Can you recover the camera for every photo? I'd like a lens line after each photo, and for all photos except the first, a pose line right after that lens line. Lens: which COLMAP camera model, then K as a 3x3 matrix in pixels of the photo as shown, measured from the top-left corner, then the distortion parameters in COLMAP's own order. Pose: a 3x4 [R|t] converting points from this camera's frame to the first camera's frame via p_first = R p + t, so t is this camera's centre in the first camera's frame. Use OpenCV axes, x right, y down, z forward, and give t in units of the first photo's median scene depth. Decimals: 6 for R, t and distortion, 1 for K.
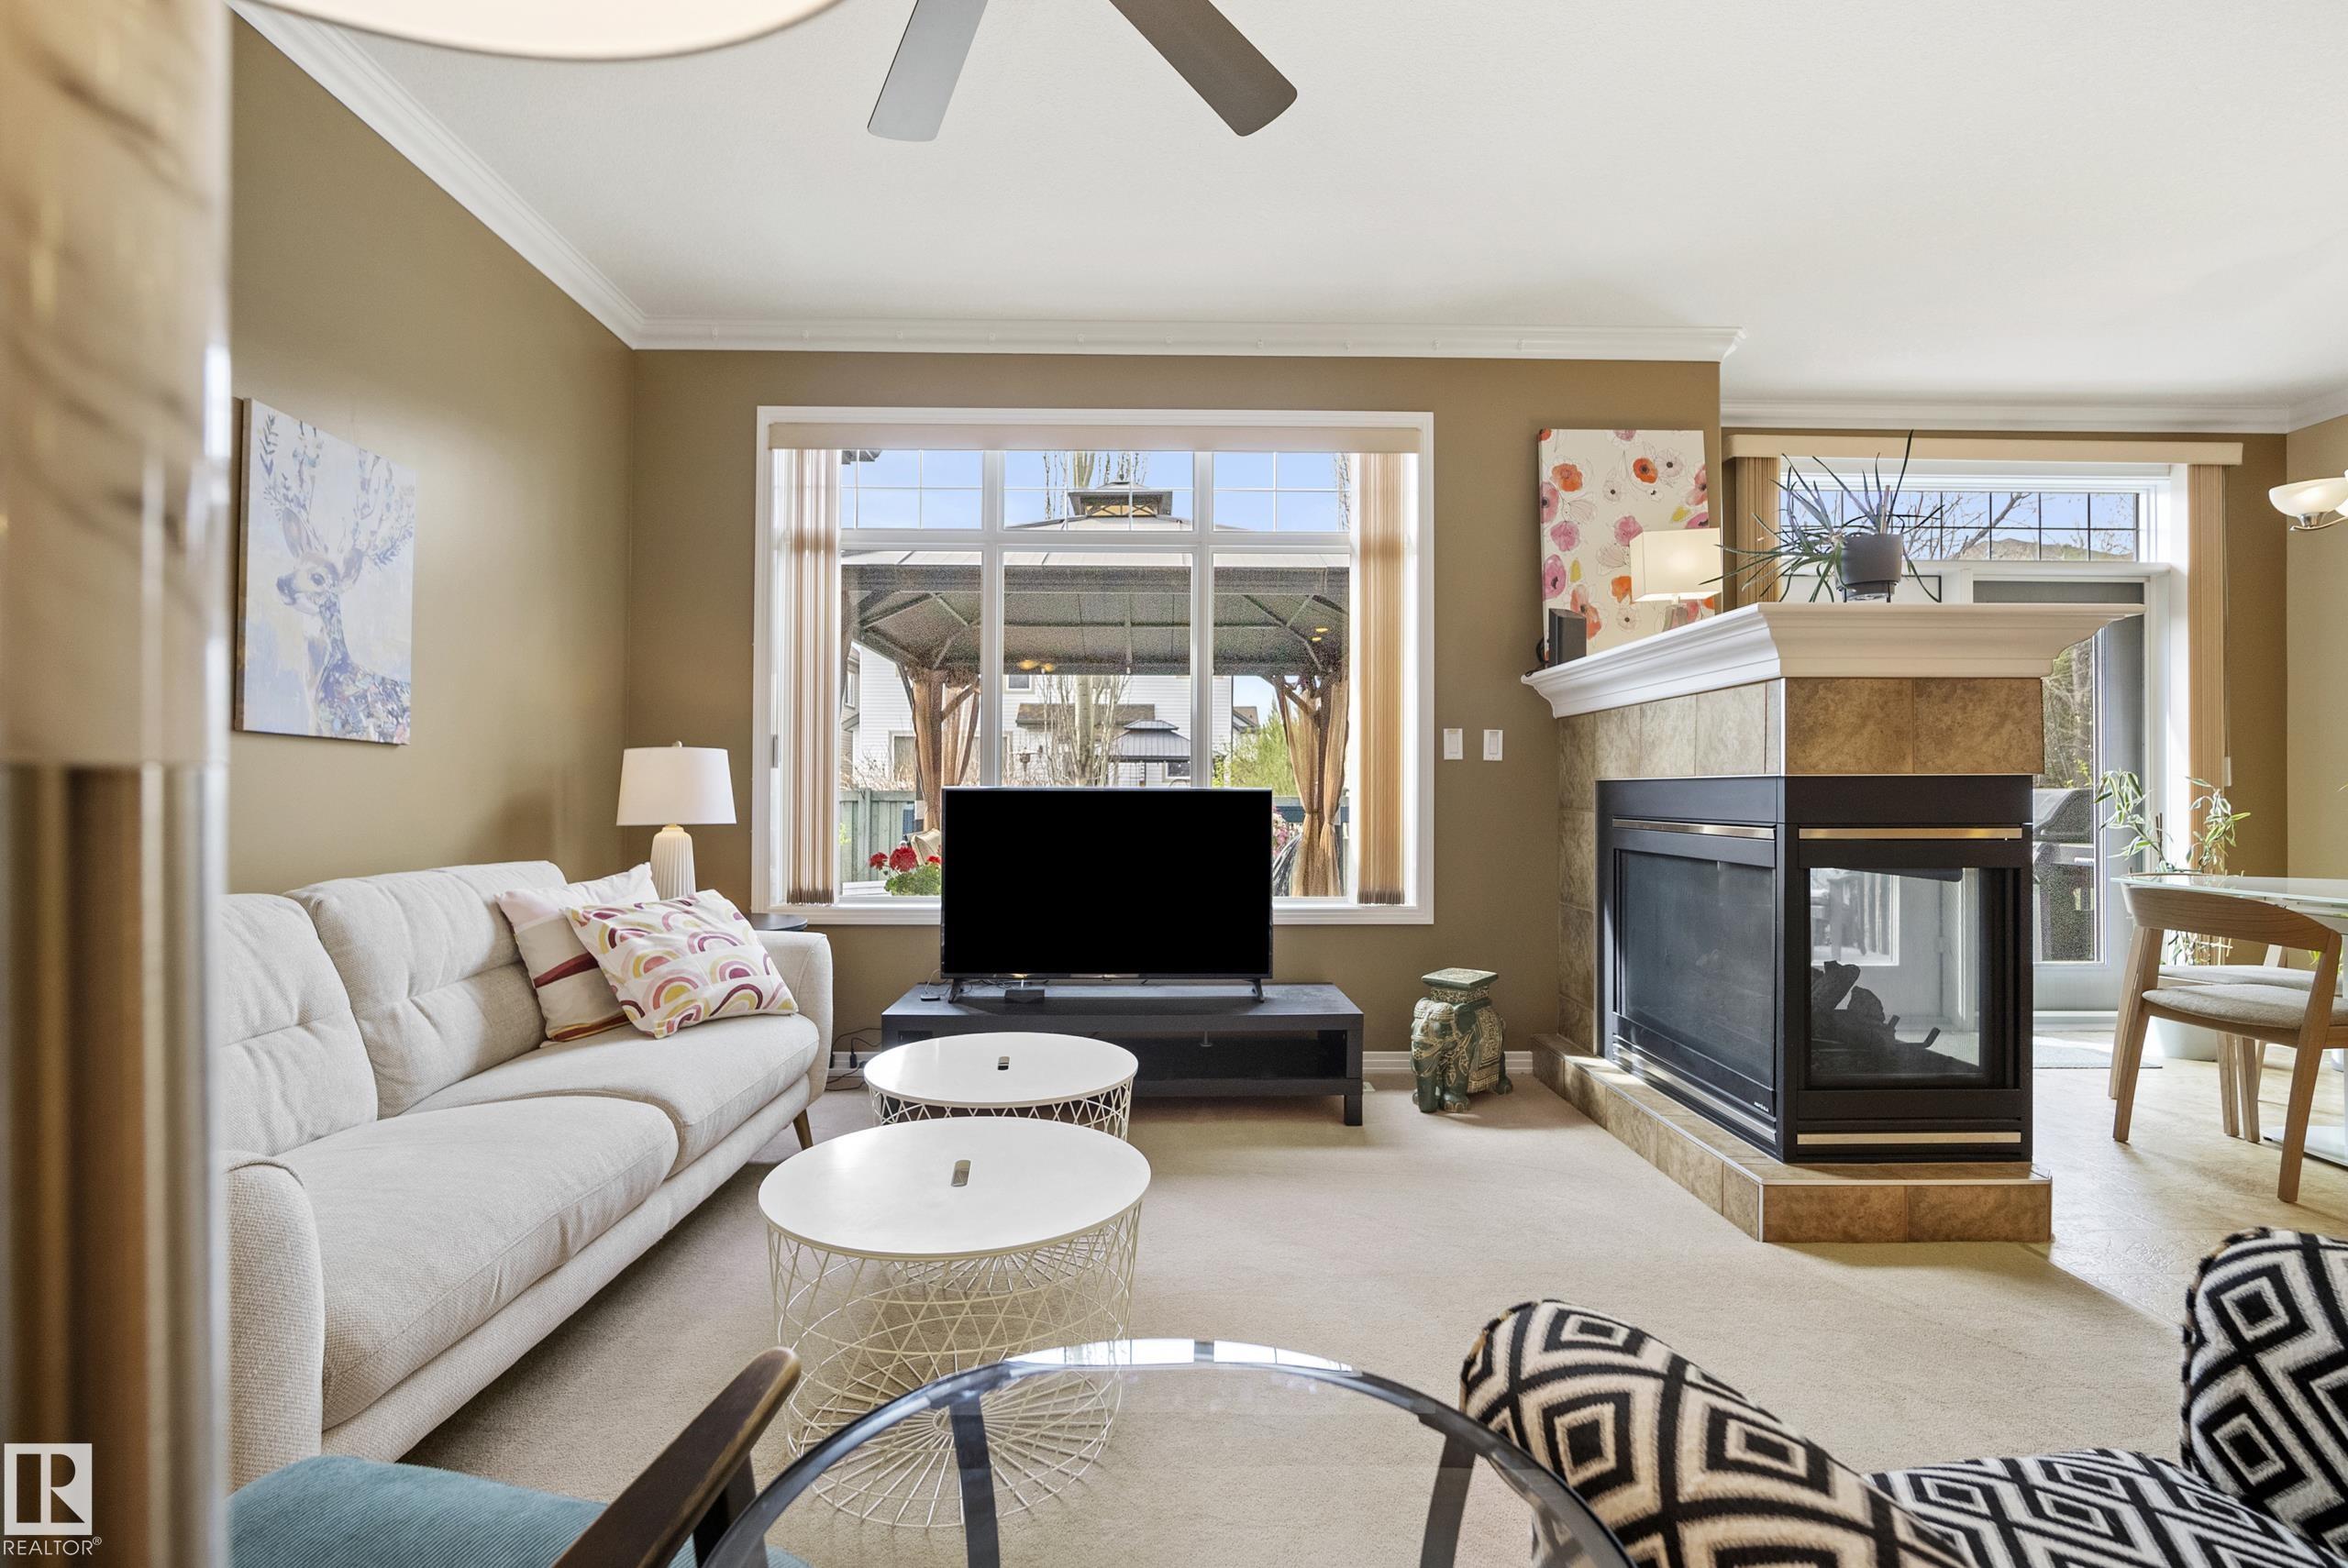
lens RADIAL K [[1063.4, 0, 1177.8], [0, 1063.4, 791.1], [0, 0, 1]] dist [-0.012520, 0.003938]
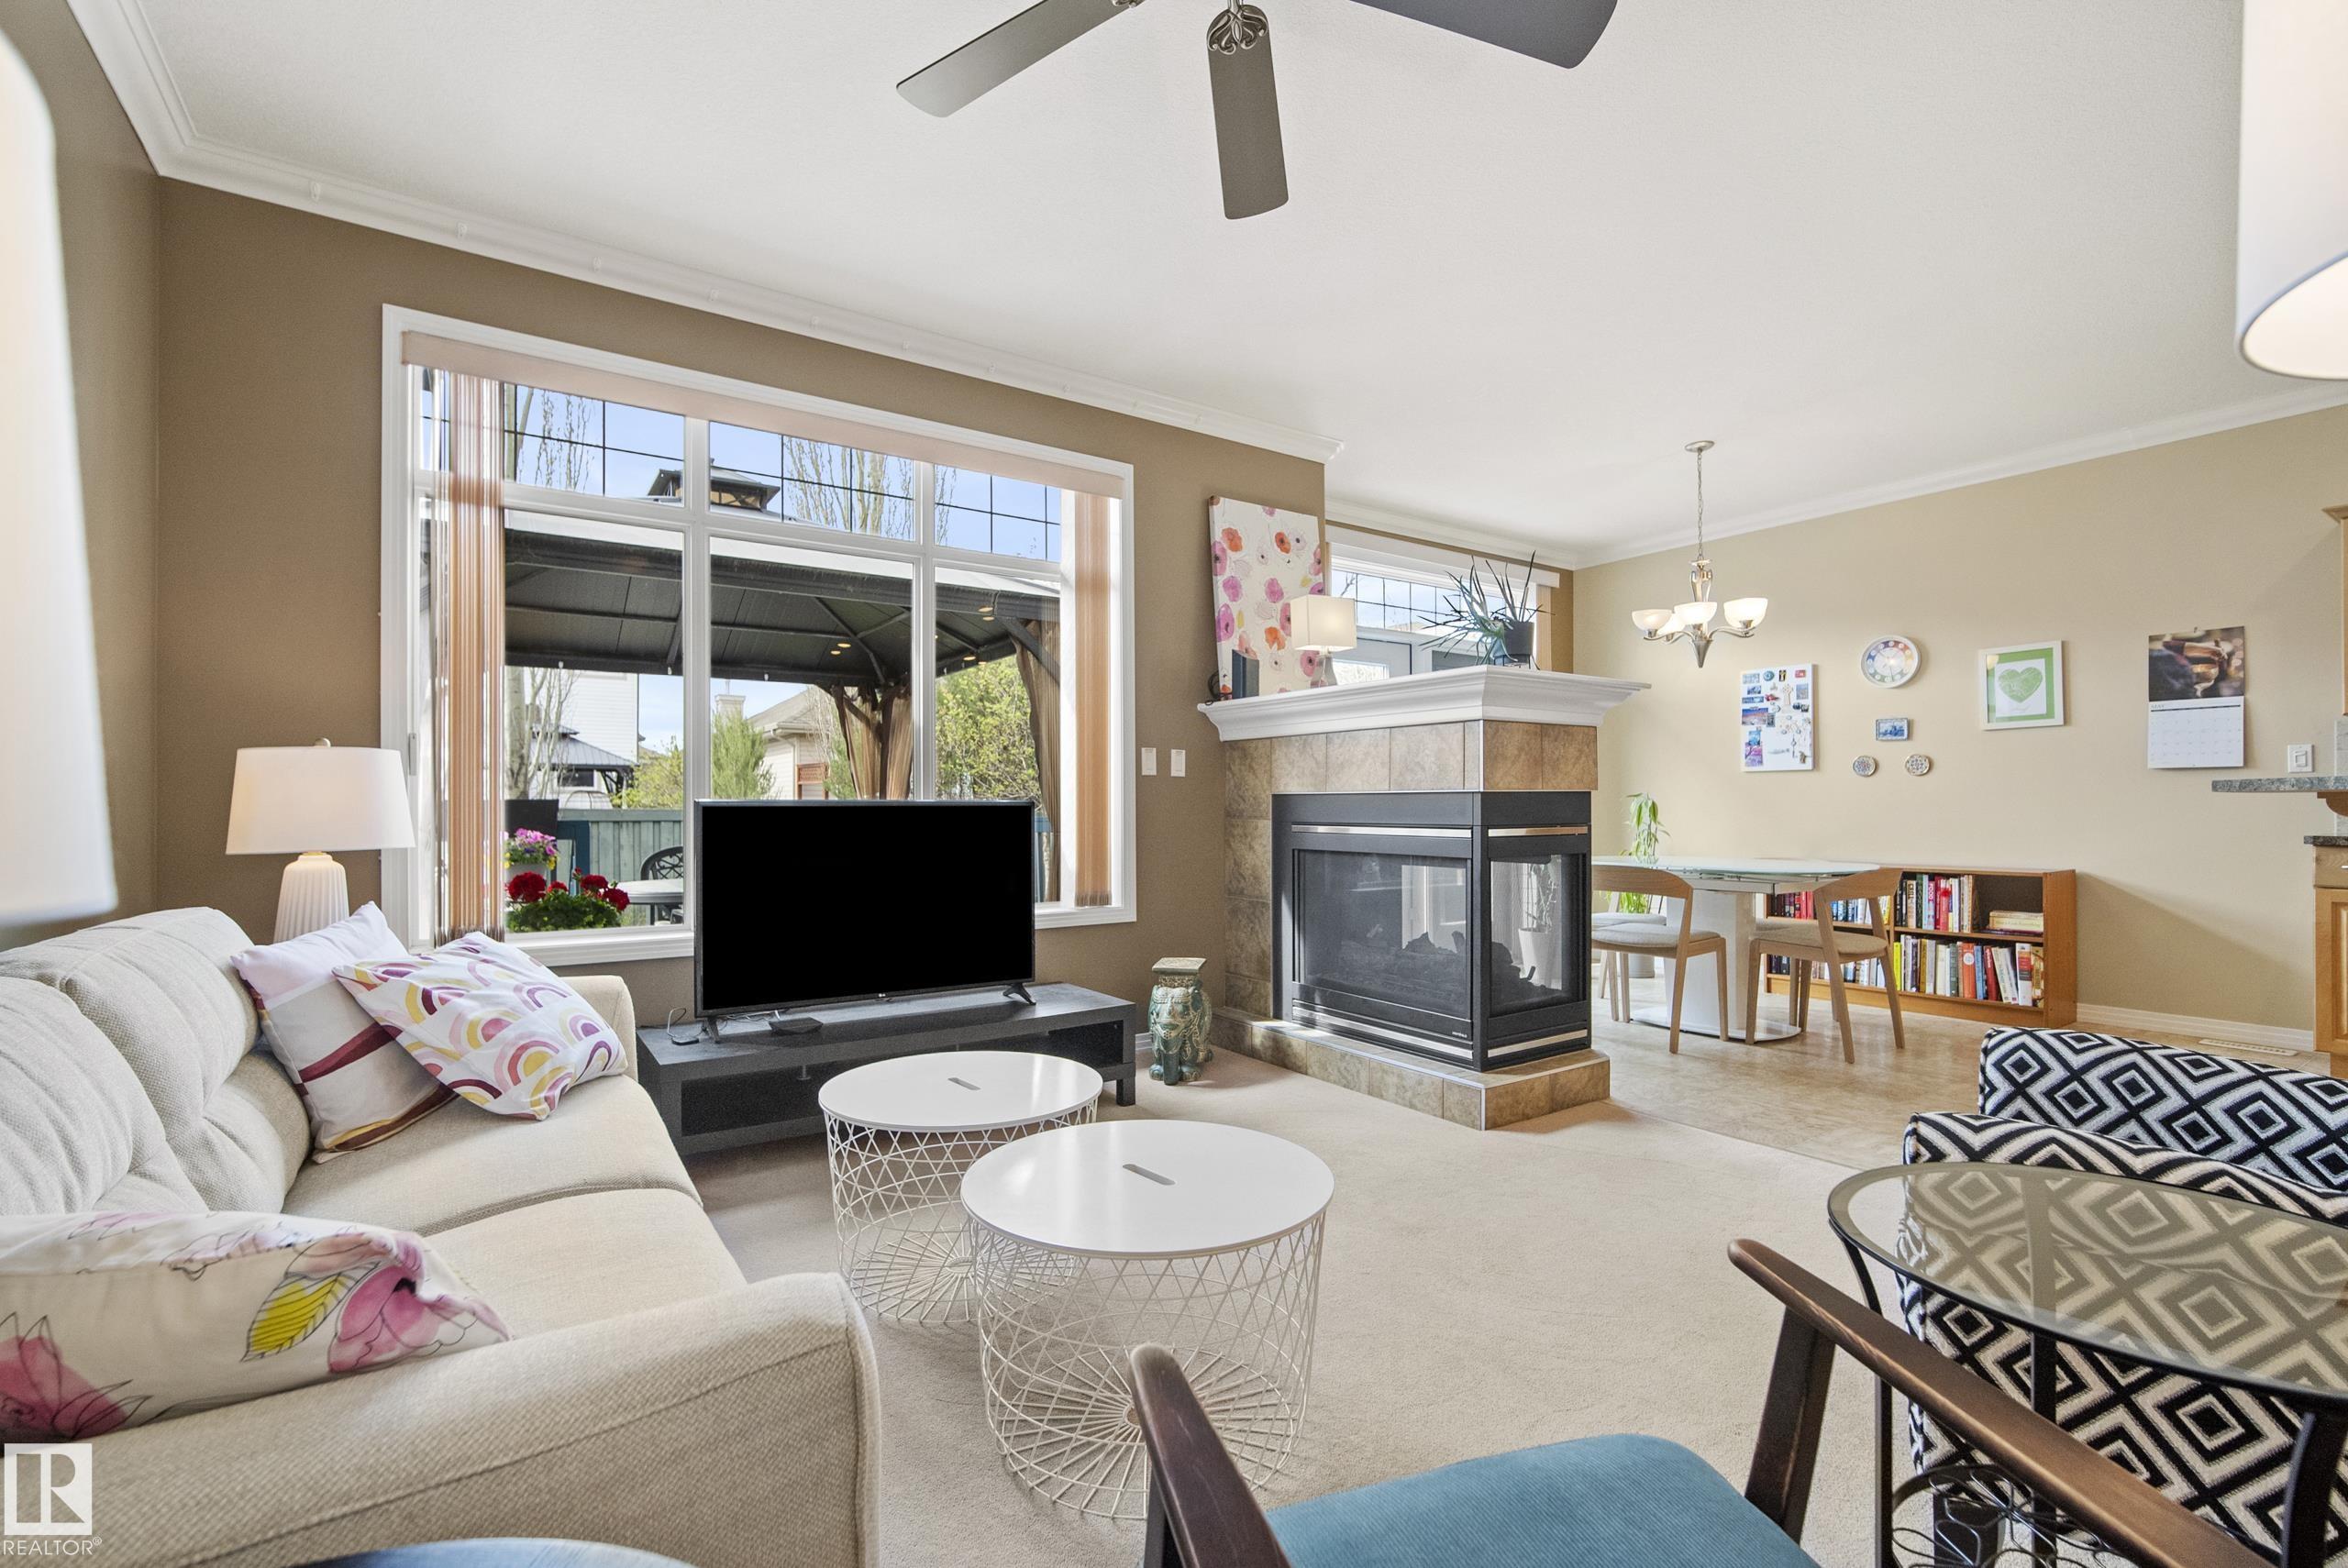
lens RADIAL K [[1024.4, 0, 1185.0], [0, 1024.4, 807.2], [0, 0, 1]] dist [-0.015913, 0.003991]
pose [[0.835717, -0.005079, 0.549137, -0.357130], [0.002656, 0.999983, 0.005207, -0.001059], [-0.549154, -0.002893, 0.835716, 0.075863]]
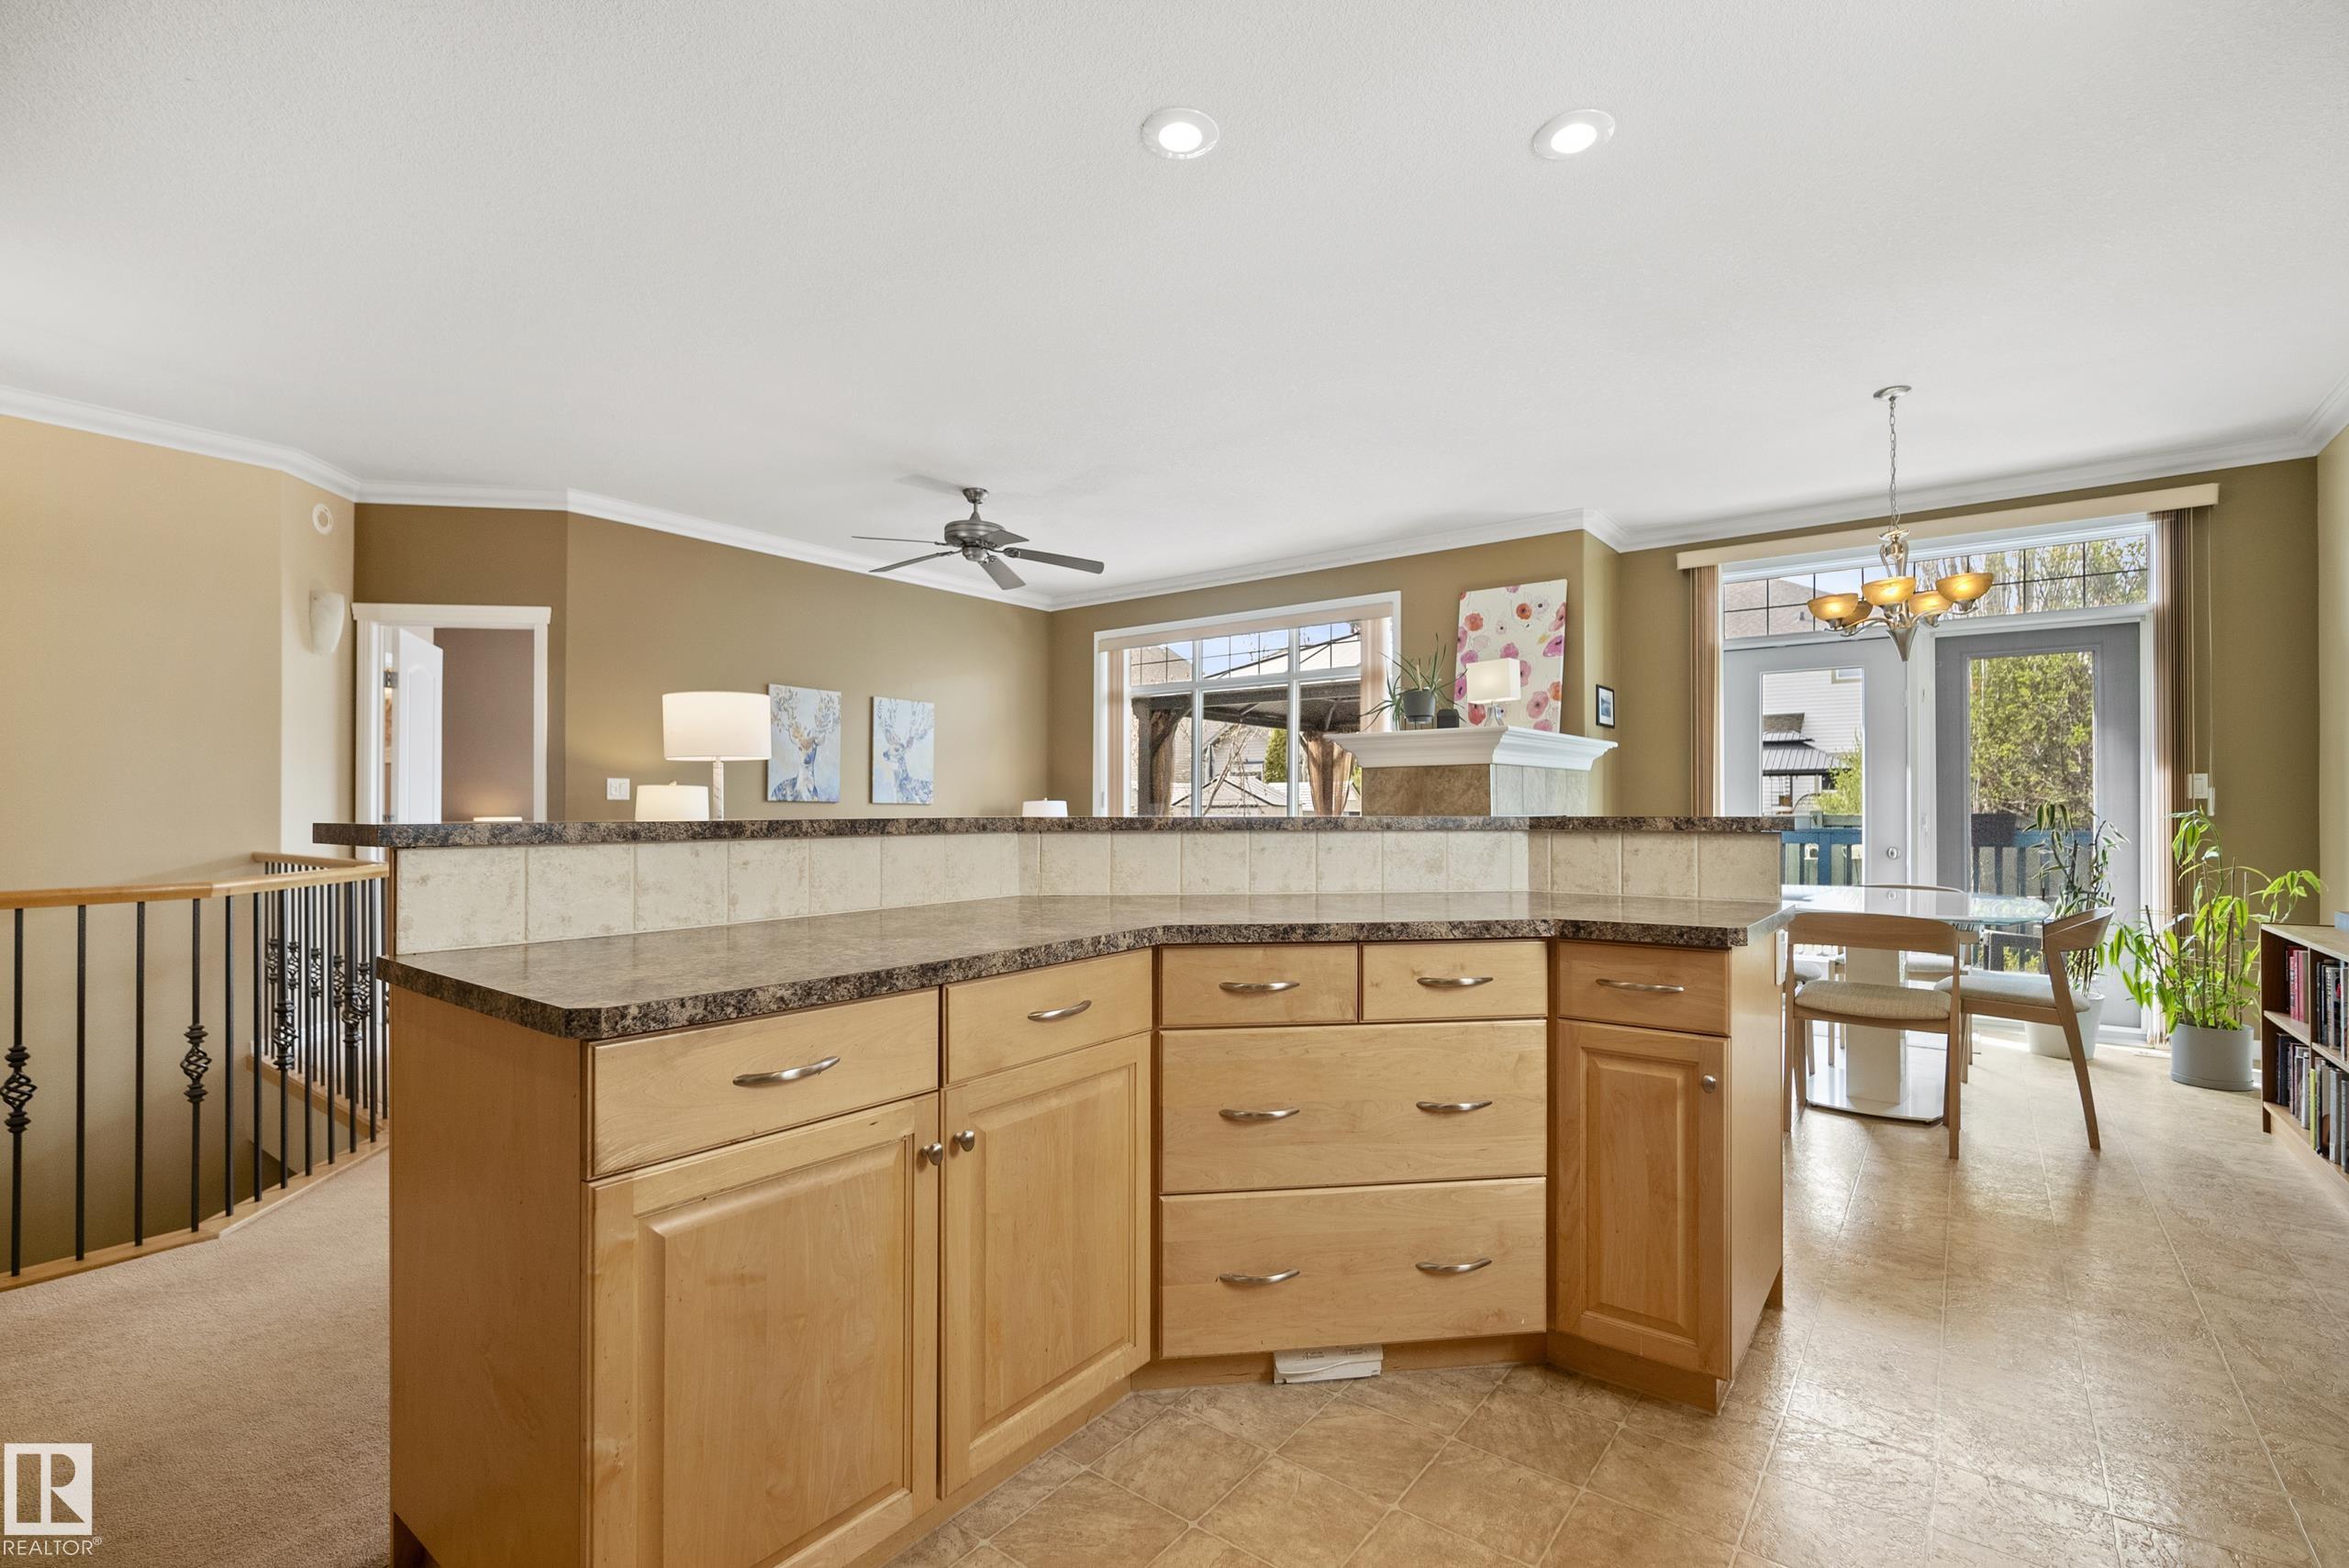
lens RADIAL K [[1063.9, 0, 1195.9], [0, 1063.9, 799.7], [0, 0, 1]] dist [-0.012520, 0.003938]
pose [[0.789459, -0.008245, -0.613747, 1.159854], [0.005710, 0.999965, -0.006088, -0.027641], [0.613776, 0.001302, 0.789479, -0.577797]]
